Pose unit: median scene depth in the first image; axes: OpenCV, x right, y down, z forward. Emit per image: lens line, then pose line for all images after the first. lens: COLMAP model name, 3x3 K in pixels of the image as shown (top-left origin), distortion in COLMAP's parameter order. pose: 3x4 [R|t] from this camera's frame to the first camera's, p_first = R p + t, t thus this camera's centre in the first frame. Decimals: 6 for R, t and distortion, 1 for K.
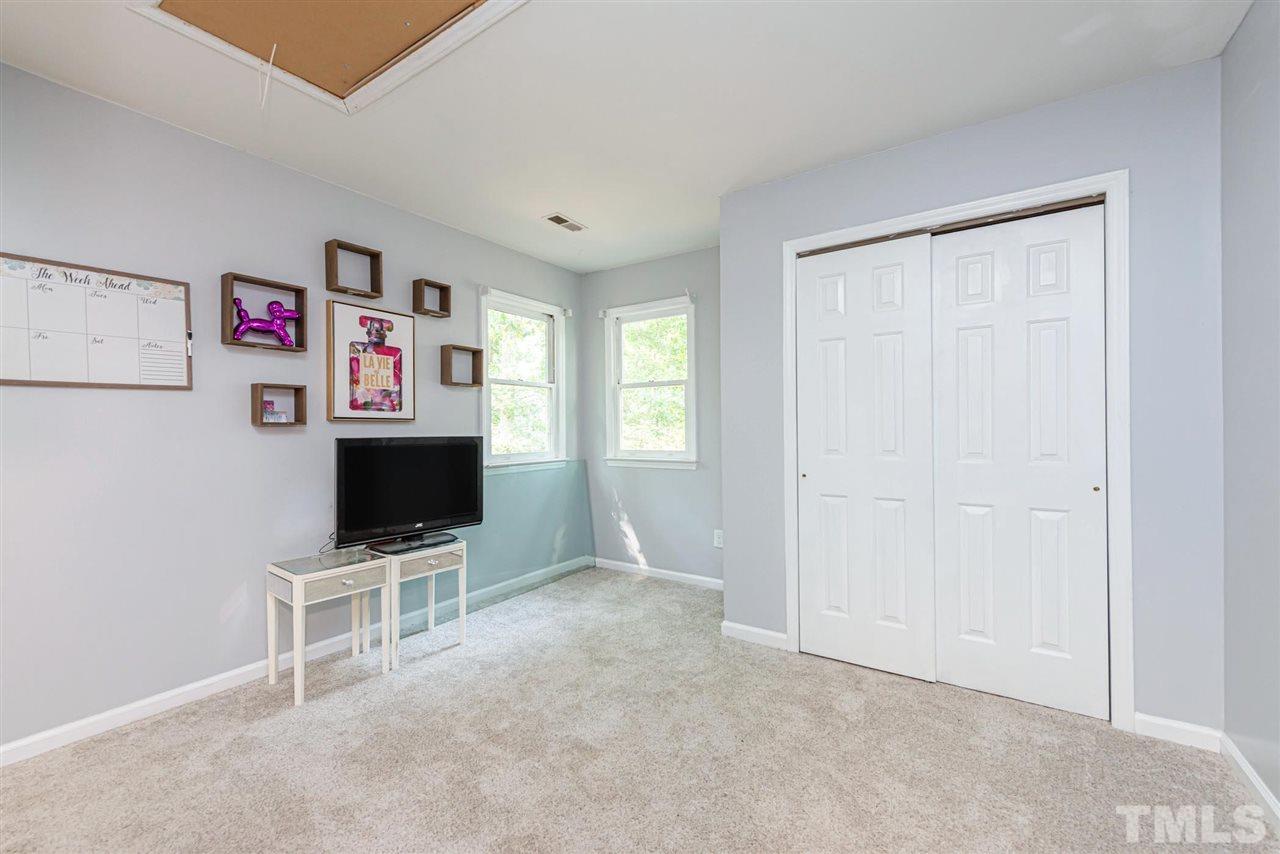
lens RADIAL K [[525.1, 0, 642.0], [0, 525.1, 427.3], [0, 0, 1]] dist [0.003663, -0.001006]
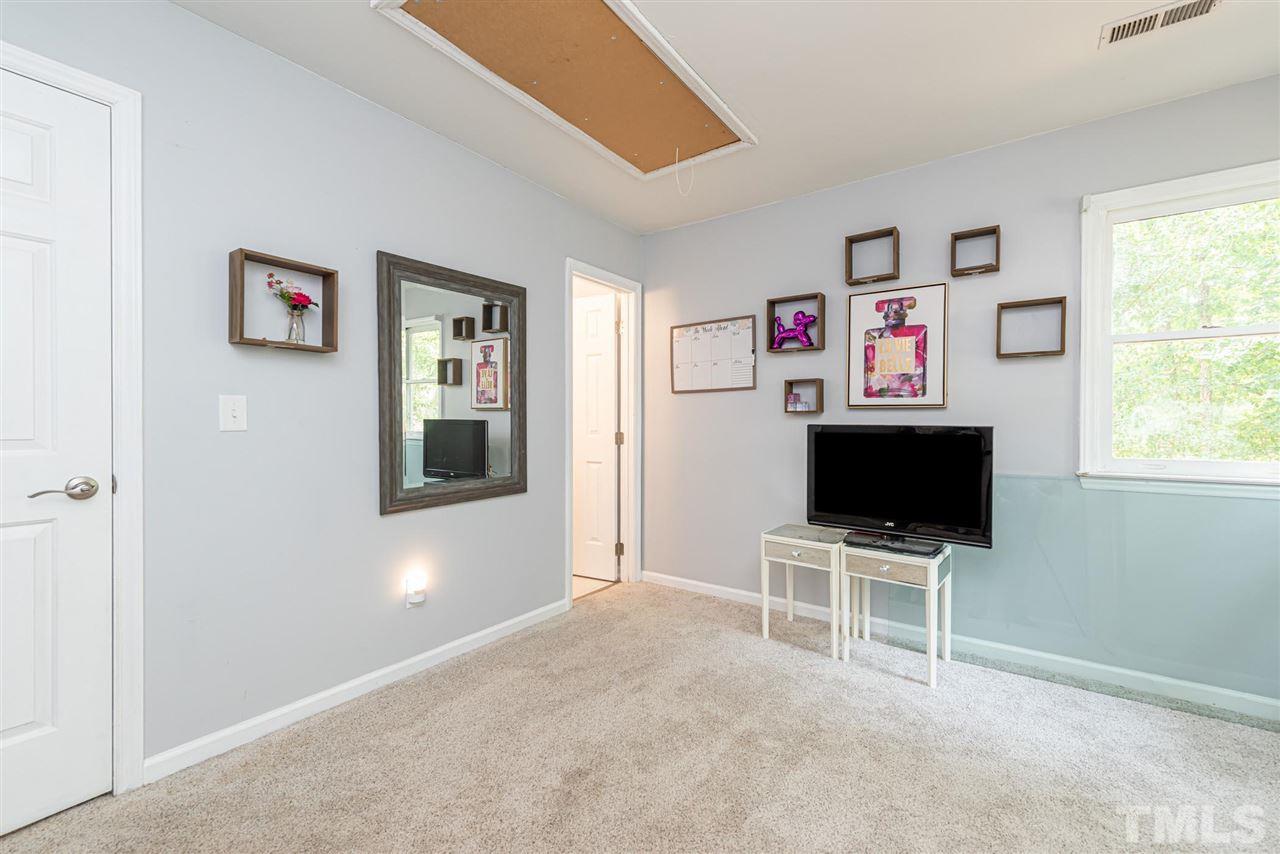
lens RADIAL K [[525.1, 0, 642.0], [0, 525.1, 427.3], [0, 0, 1]] dist [0.003663, -0.001006]
pose [[-0.044153, 0.019606, -0.998832, 0.471650], [-0.000286, 0.999807, 0.019638, 0.004277], [0.999025, 0.001153, -0.044139, 0.604810]]
